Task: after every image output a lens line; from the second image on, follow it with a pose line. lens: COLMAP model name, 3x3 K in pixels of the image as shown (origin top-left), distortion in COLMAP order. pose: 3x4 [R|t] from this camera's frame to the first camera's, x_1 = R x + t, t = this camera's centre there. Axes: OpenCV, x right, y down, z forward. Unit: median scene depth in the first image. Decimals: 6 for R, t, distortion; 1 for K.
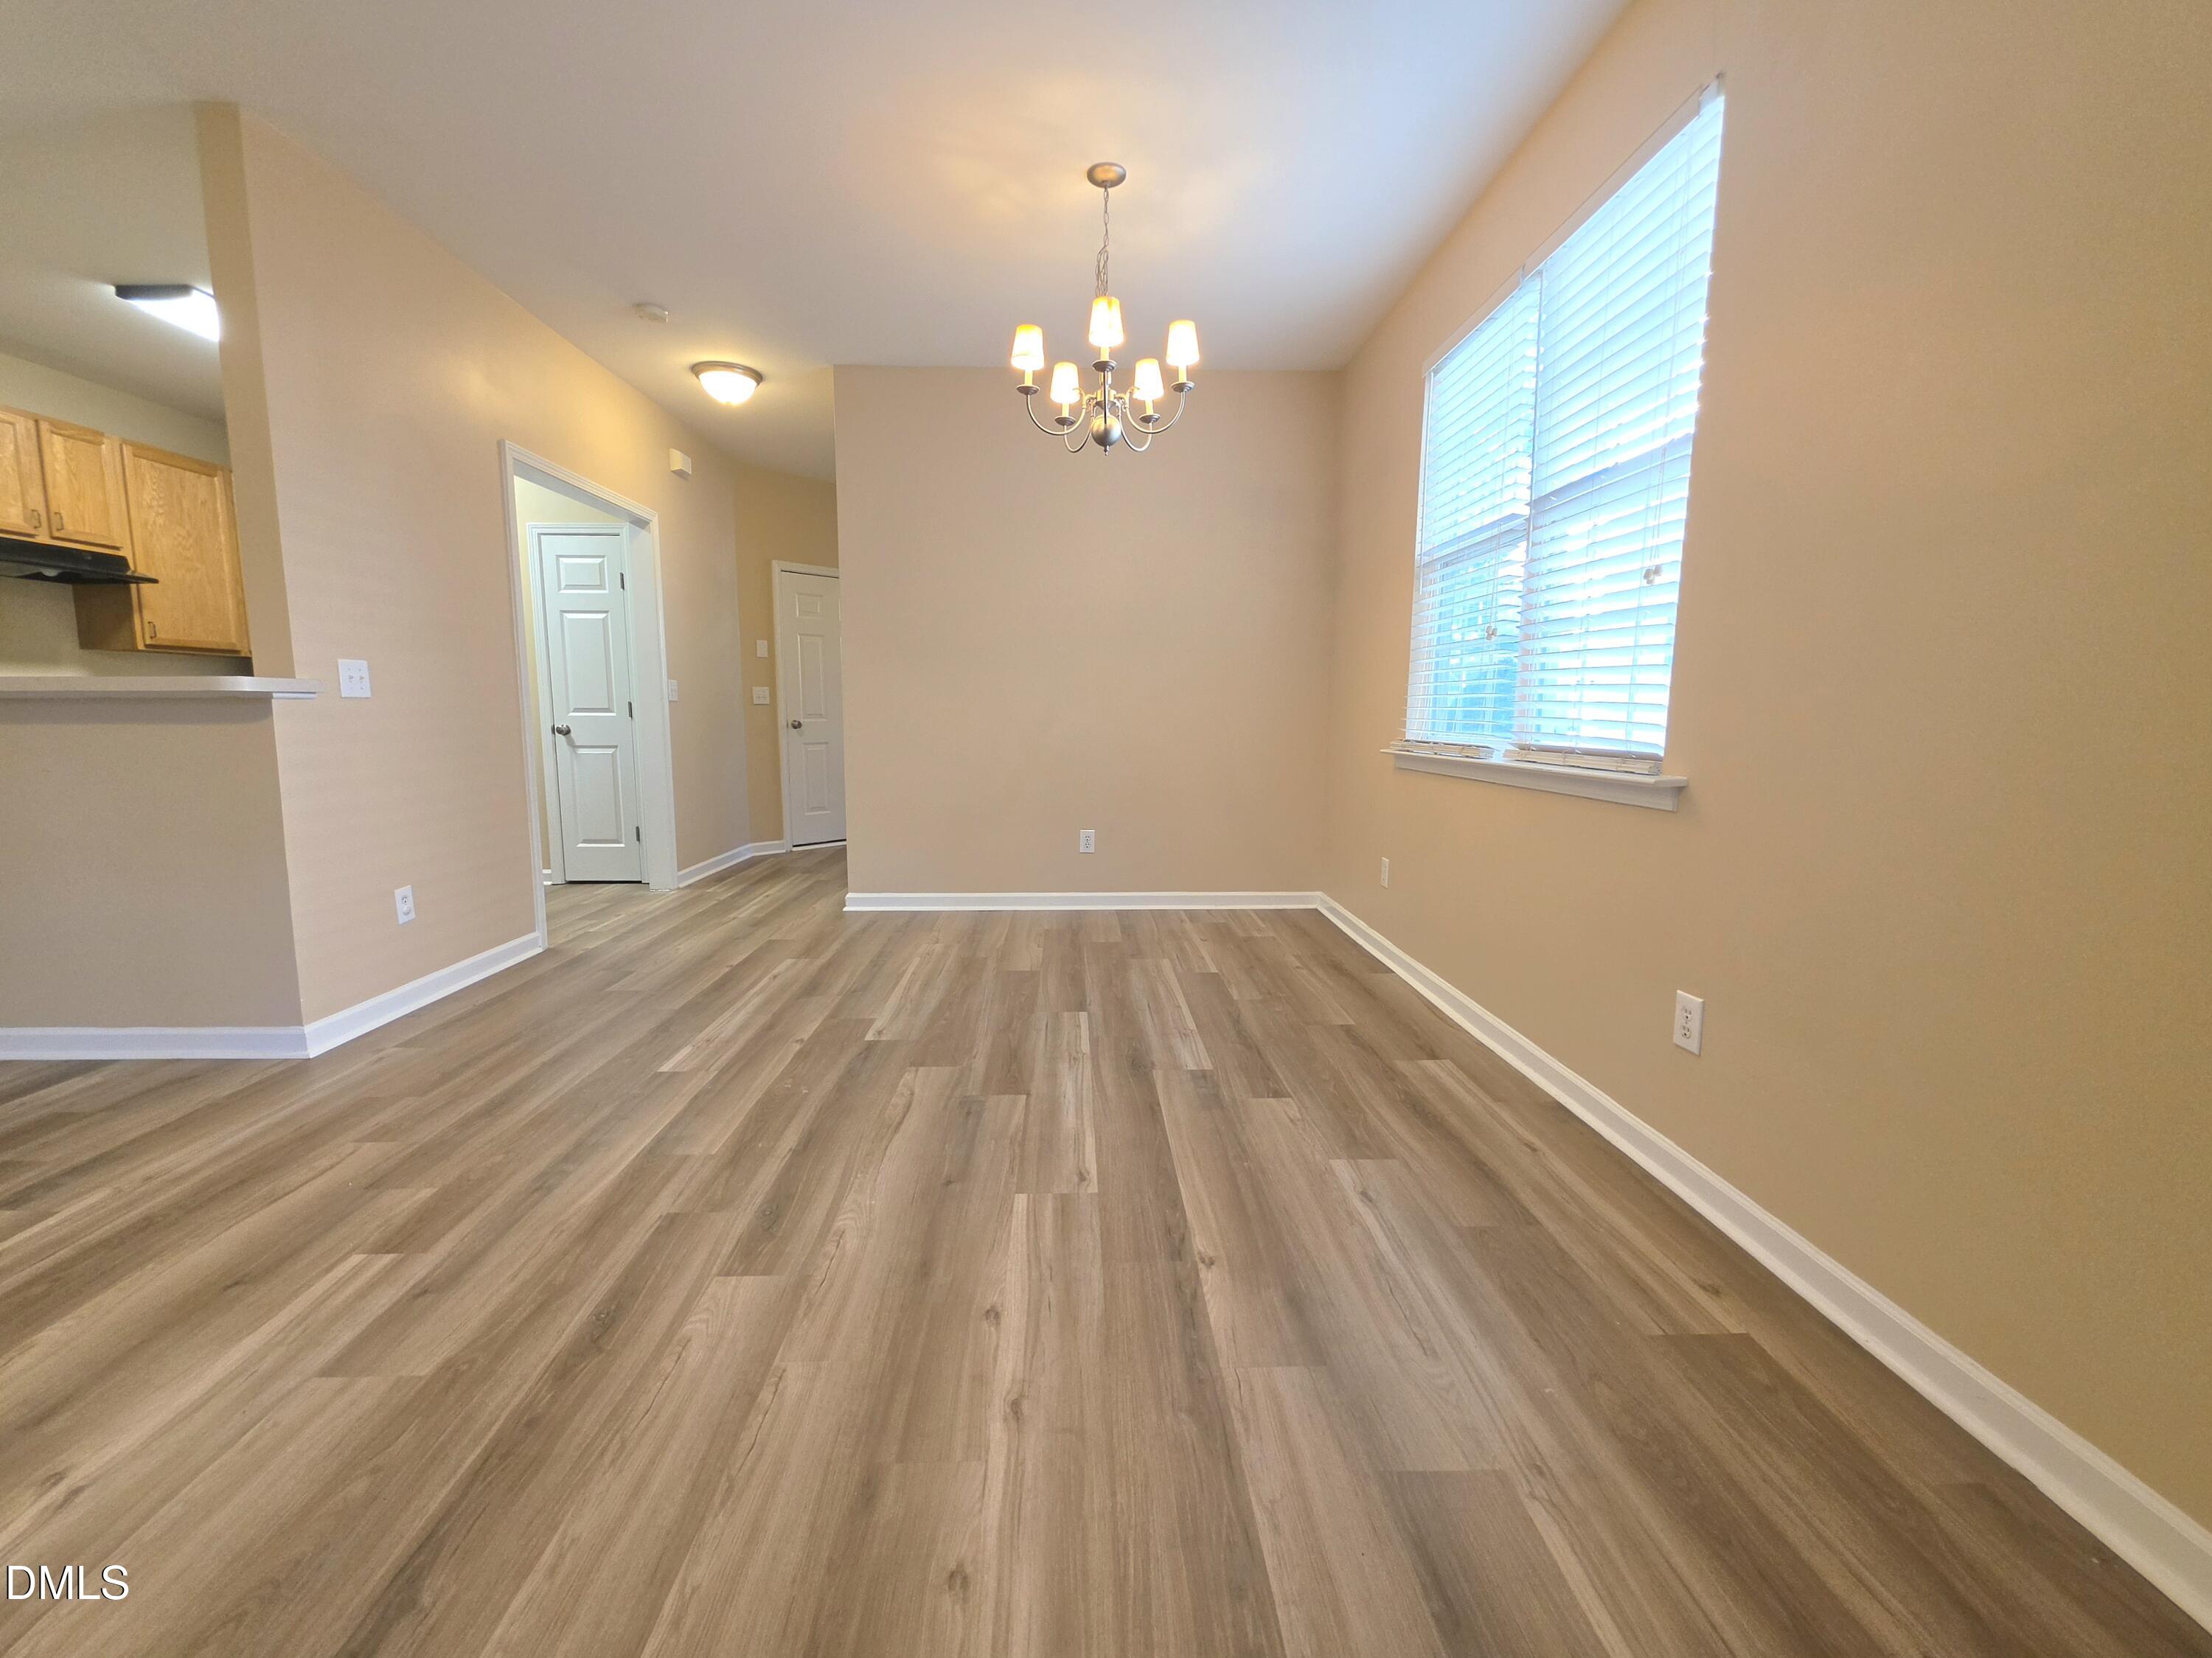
lens RADIAL K [[889.2, 0, 1096.0], [0, 889.2, 822.7], [0, 0, 1]] dist [0.015152, -0.009073]
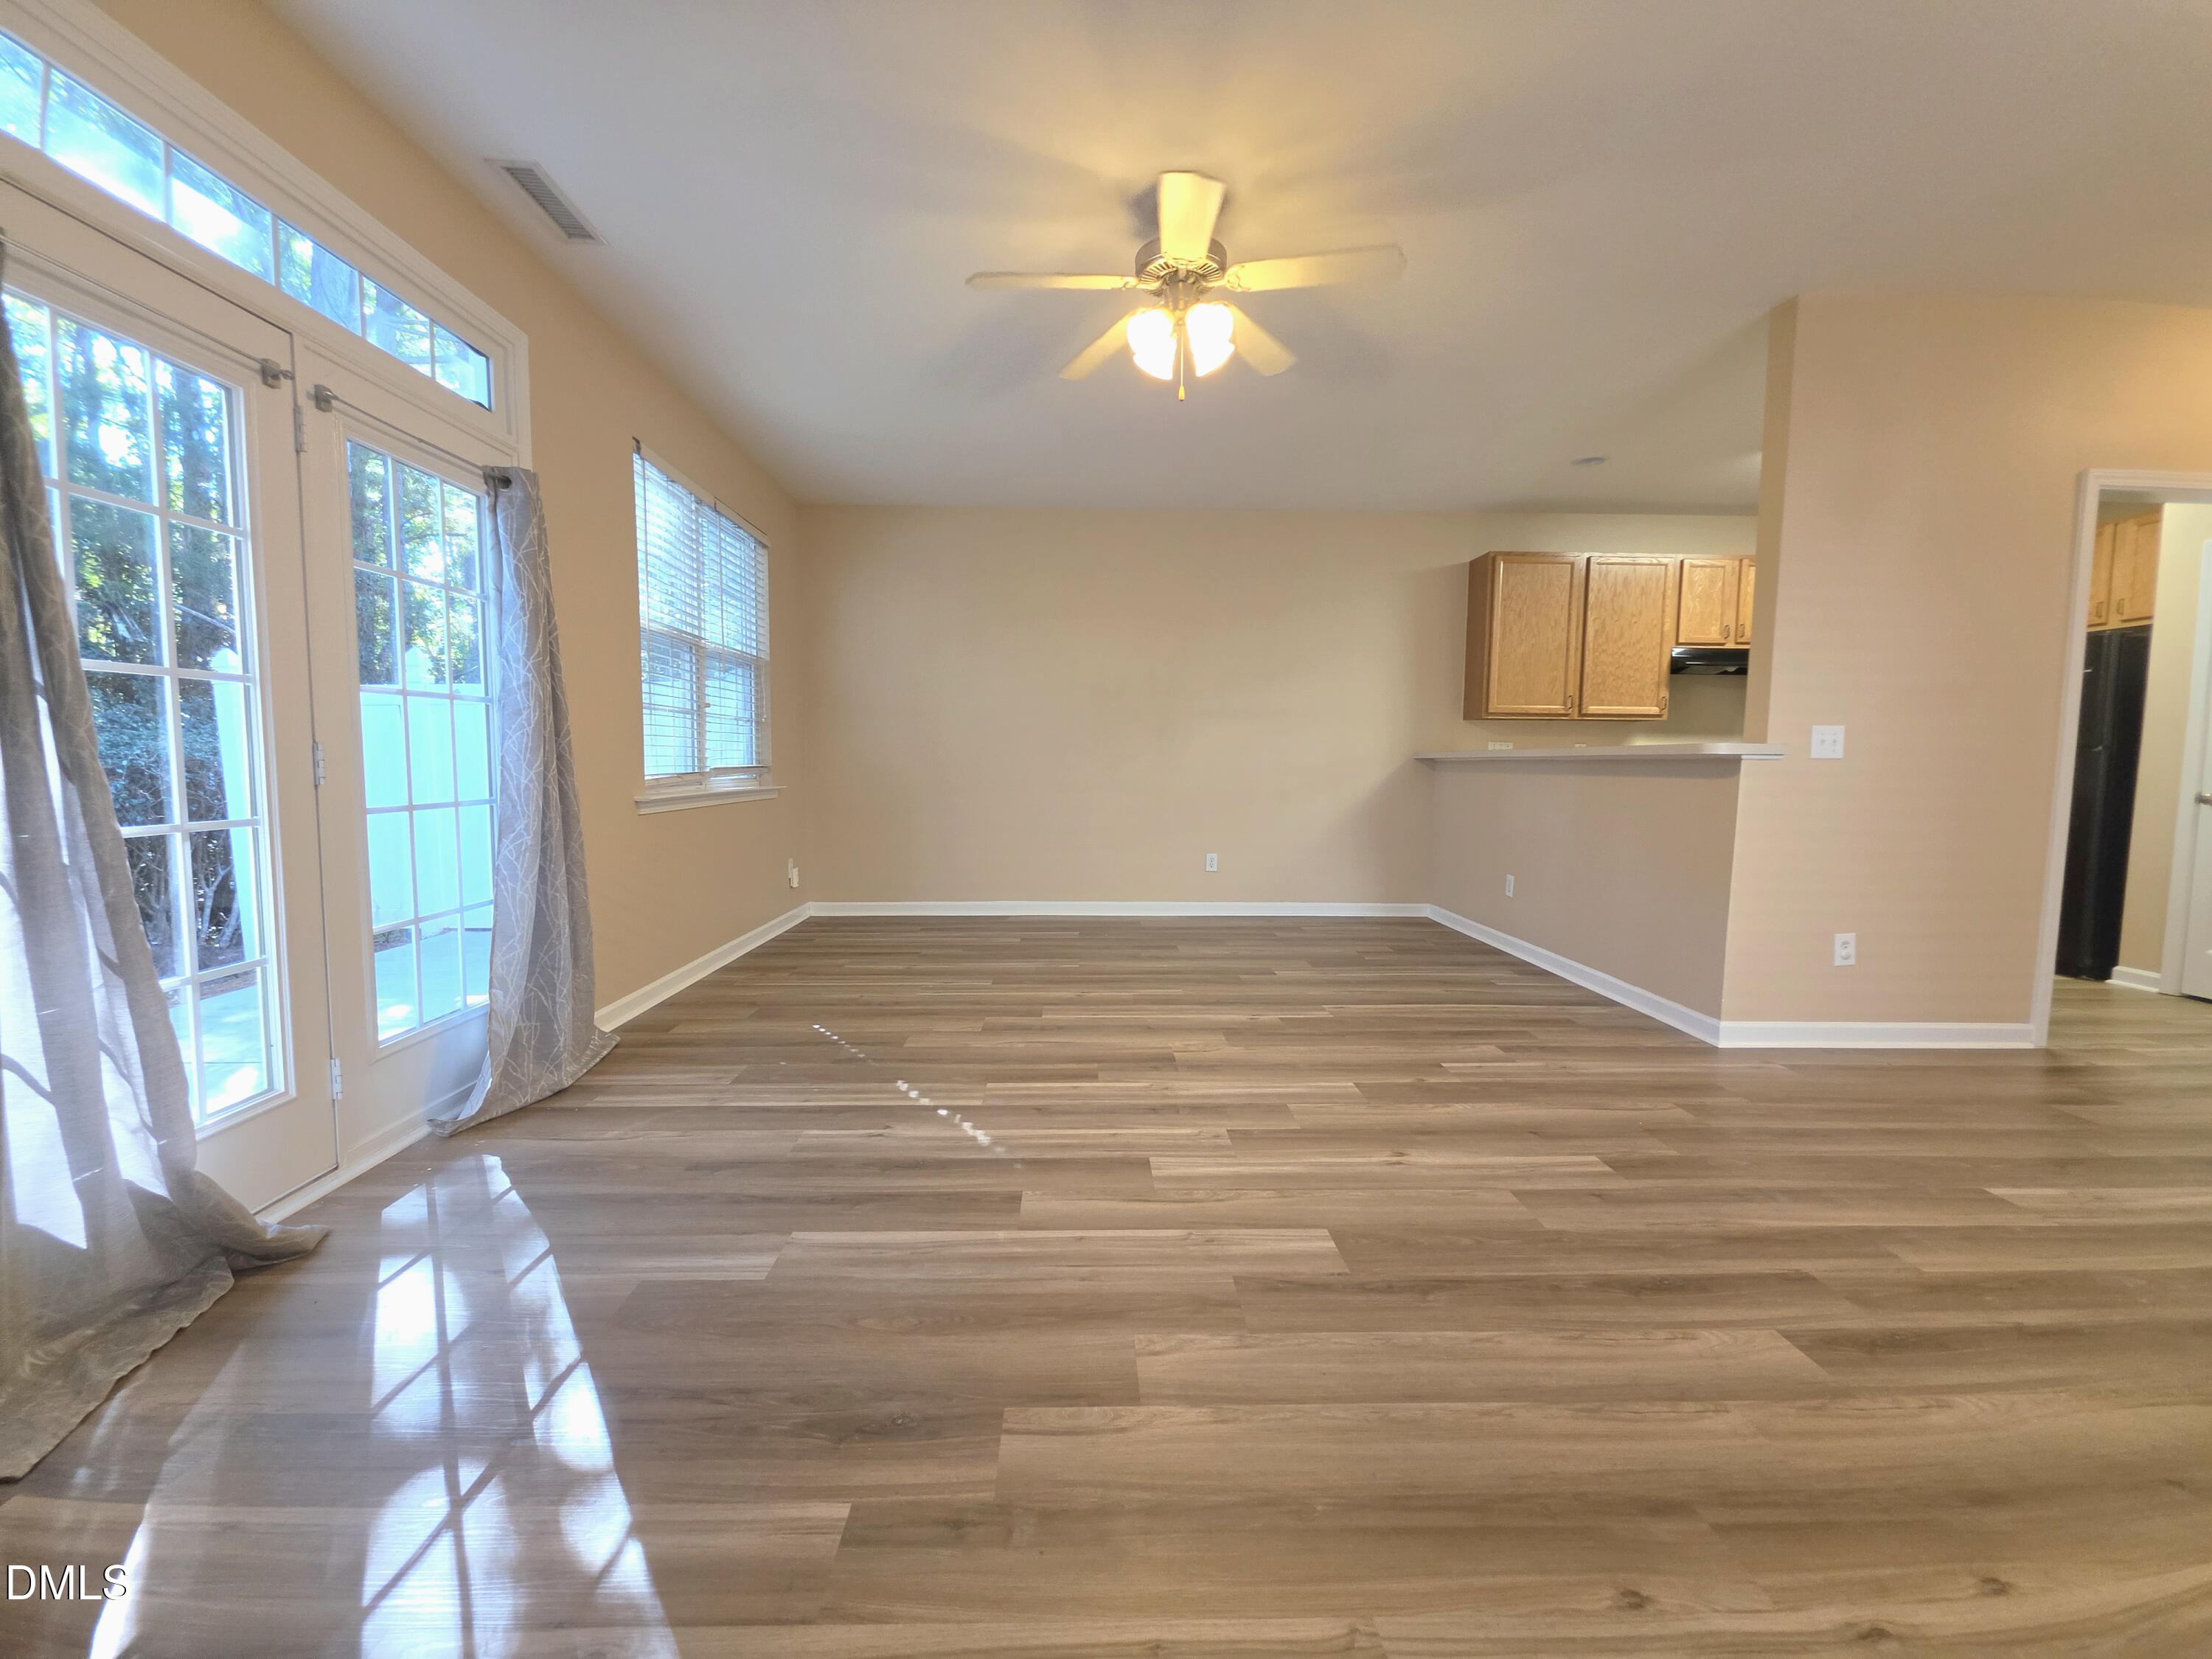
lens RADIAL K [[875.4, 0, 1112.7], [0, 875.4, 819.2], [0, 0, 1]] dist [0.015042, -0.008238]
pose [[0.010713, 0.064700, -0.997847, 0.431647], [-0.134892, 0.988876, 0.062670, -0.018197], [0.990802, 0.133930, 0.019321, 0.138359]]
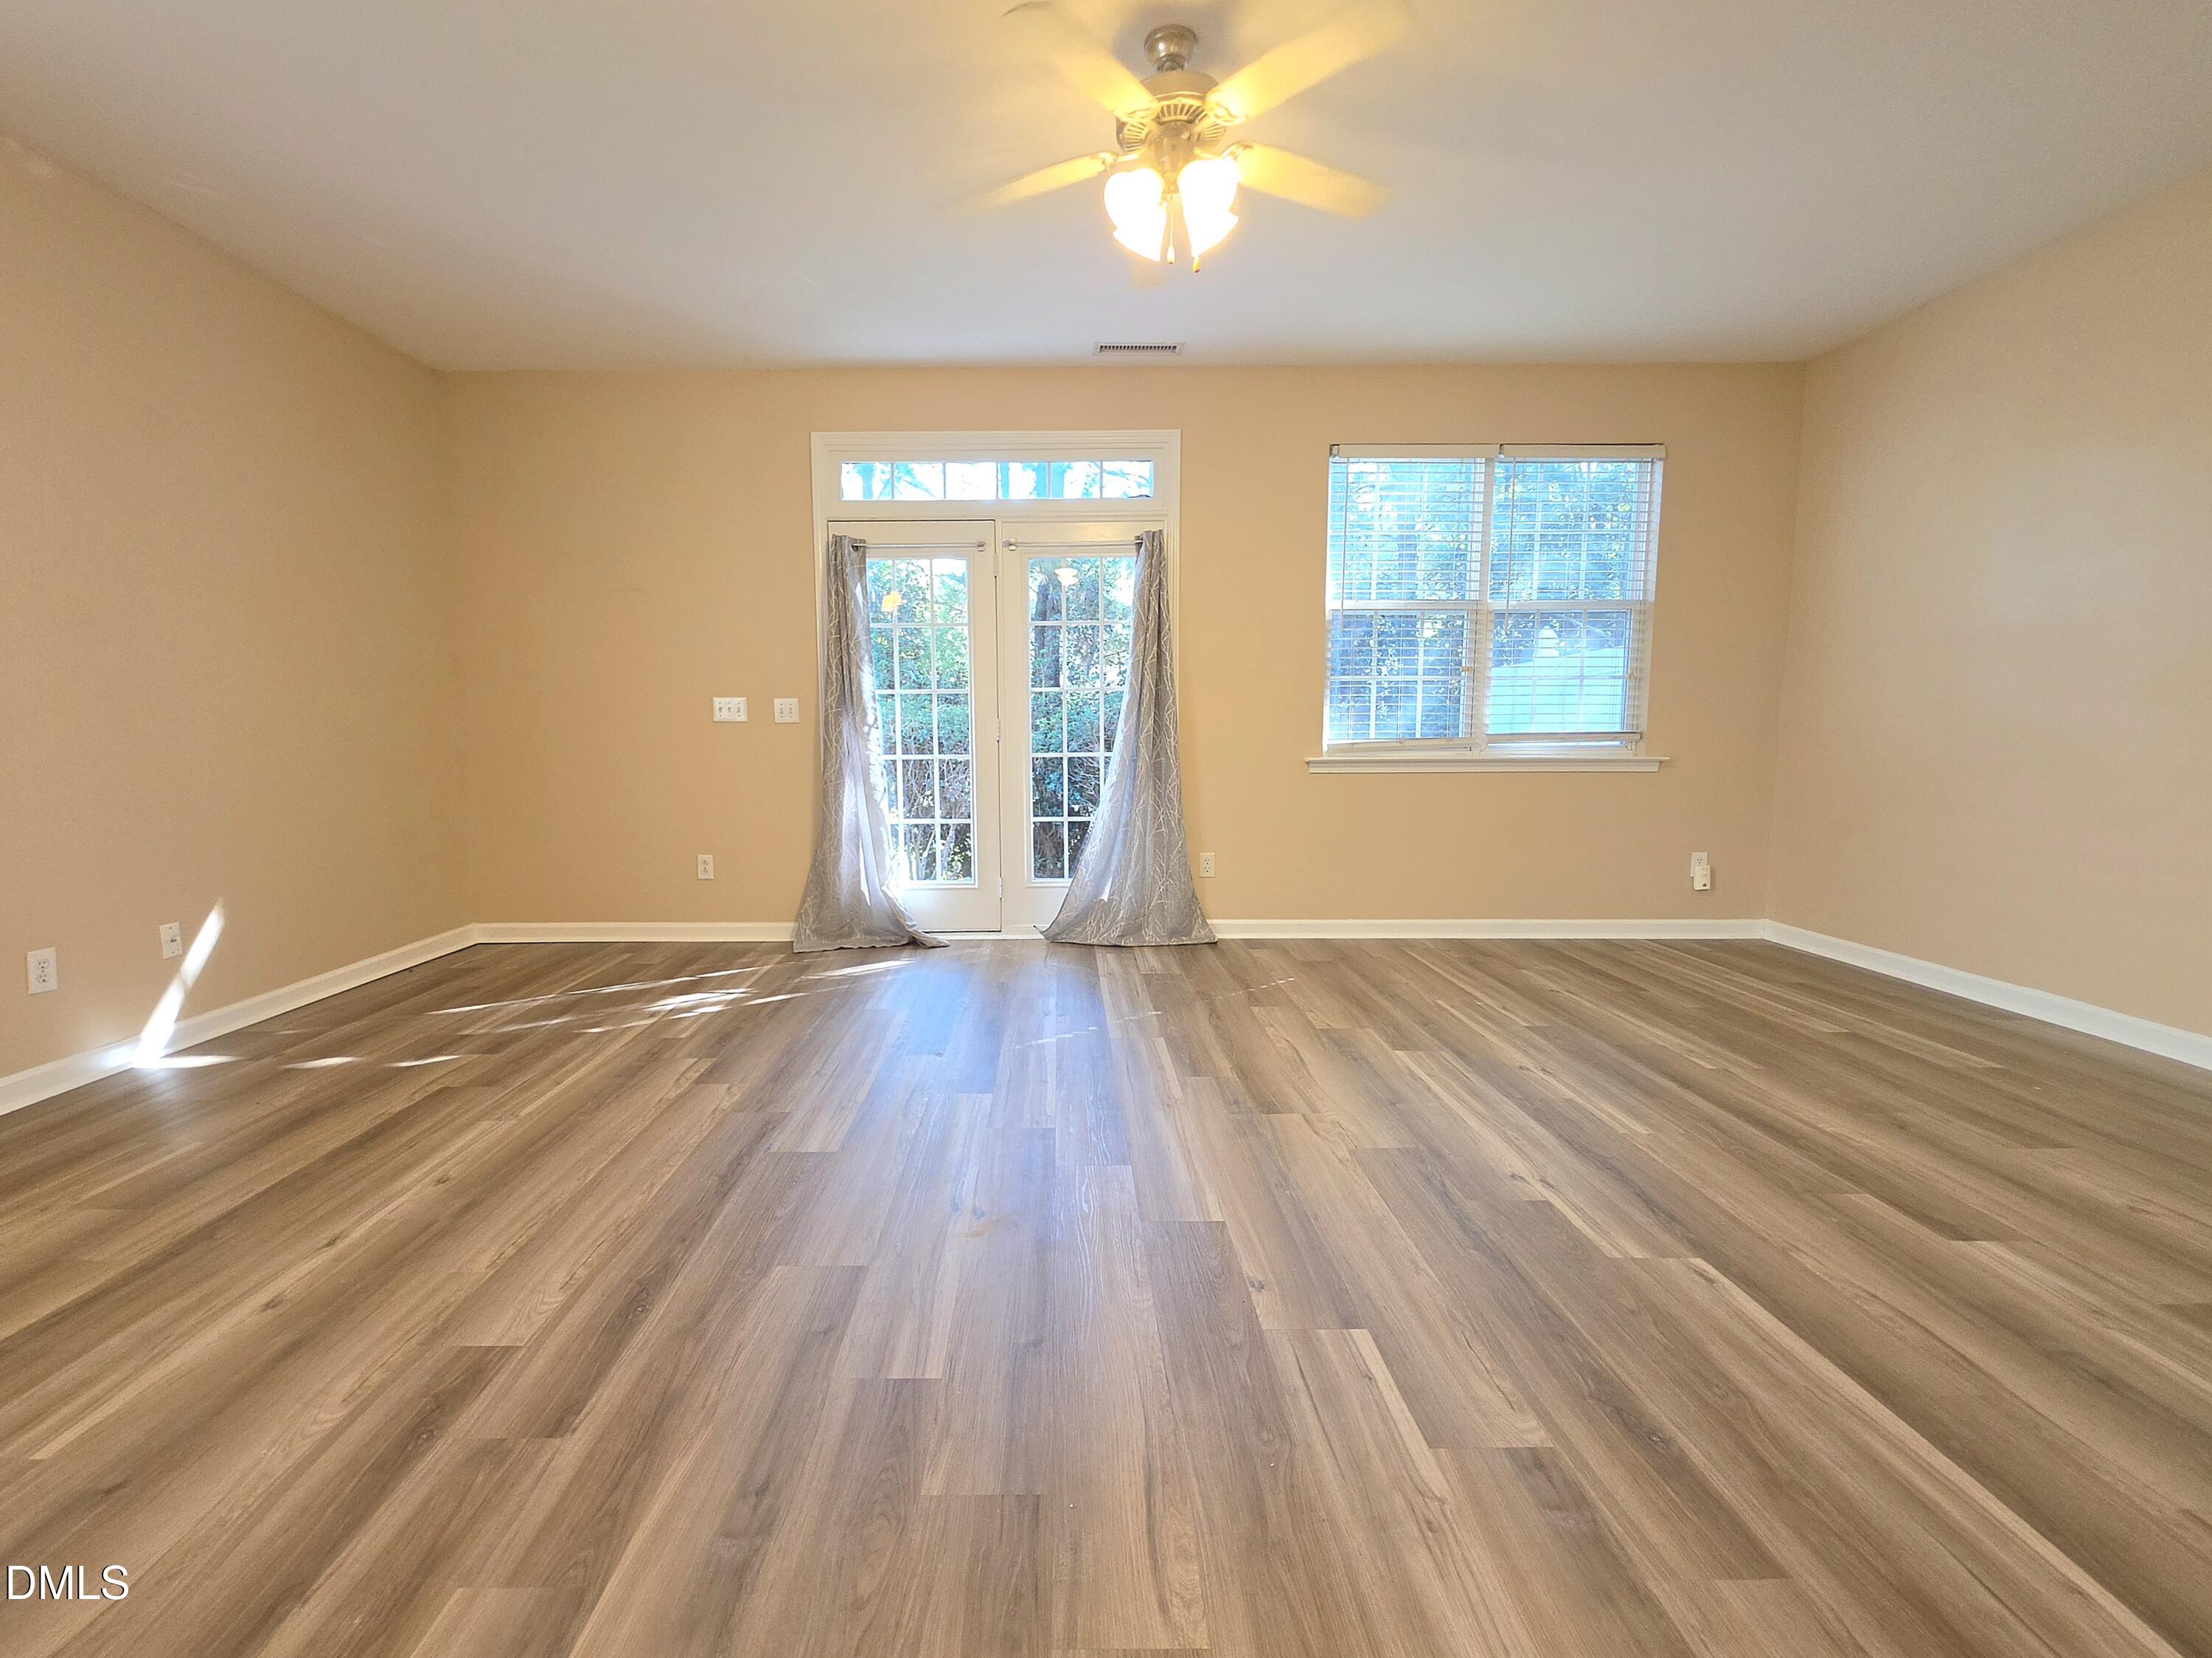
lens RADIAL K [[1017.9, 0, 1106.0], [0, 1017.9, 829.0], [0, 0, 1]] dist [0.001529, -0.000811]
pose [[-0.999739, -0.000276, 0.022851, -0.872417], [0.004924, 0.973845, 0.227160, -0.201446], [-0.022316, 0.227214, -0.973589, 1.568433]]
